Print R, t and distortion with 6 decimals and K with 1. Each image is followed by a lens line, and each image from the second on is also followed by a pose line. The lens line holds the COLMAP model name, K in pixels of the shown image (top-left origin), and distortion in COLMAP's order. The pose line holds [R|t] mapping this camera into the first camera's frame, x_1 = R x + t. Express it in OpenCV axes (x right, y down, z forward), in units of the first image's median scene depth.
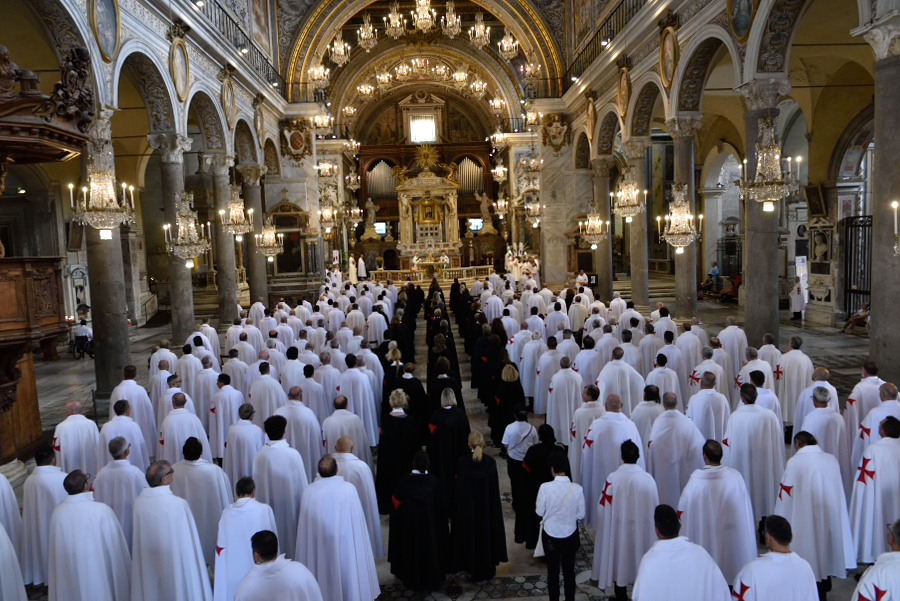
lens RADIAL K [[614.2, 0, 450.2], [0, 614.2, 299.1], [0, 0, 1]] dist [-0.010783, 0.000035]
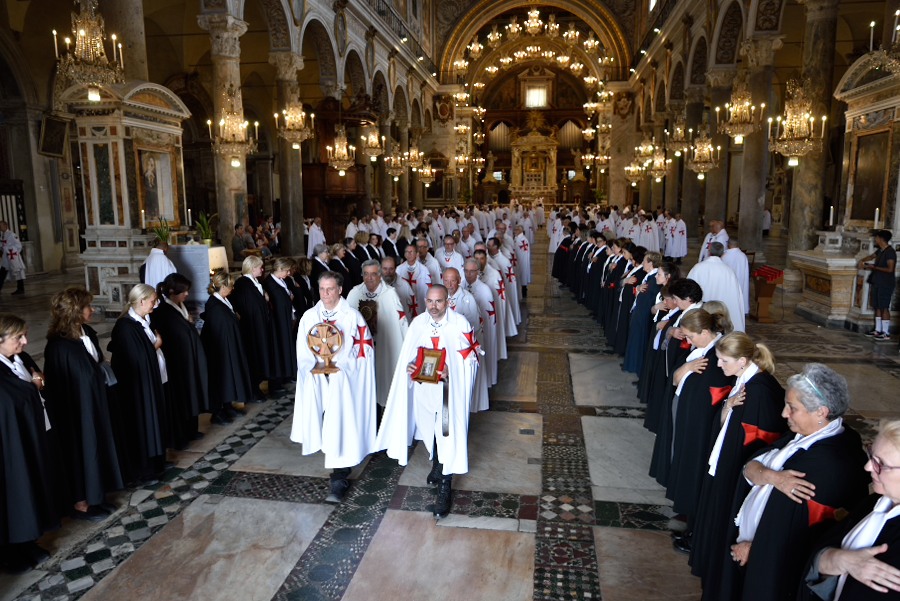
lens RADIAL K [[614.2, 0, 451.0], [0, 614.2, 301.1], [0, 0, 1]] dist [-0.010783, 0.000035]
pose [[0.981002, 0.065914, -0.182457, 0.060987], [-0.053326, 0.995901, 0.073064, 0.082956], [0.186525, -0.061946, 0.980495, -0.423951]]
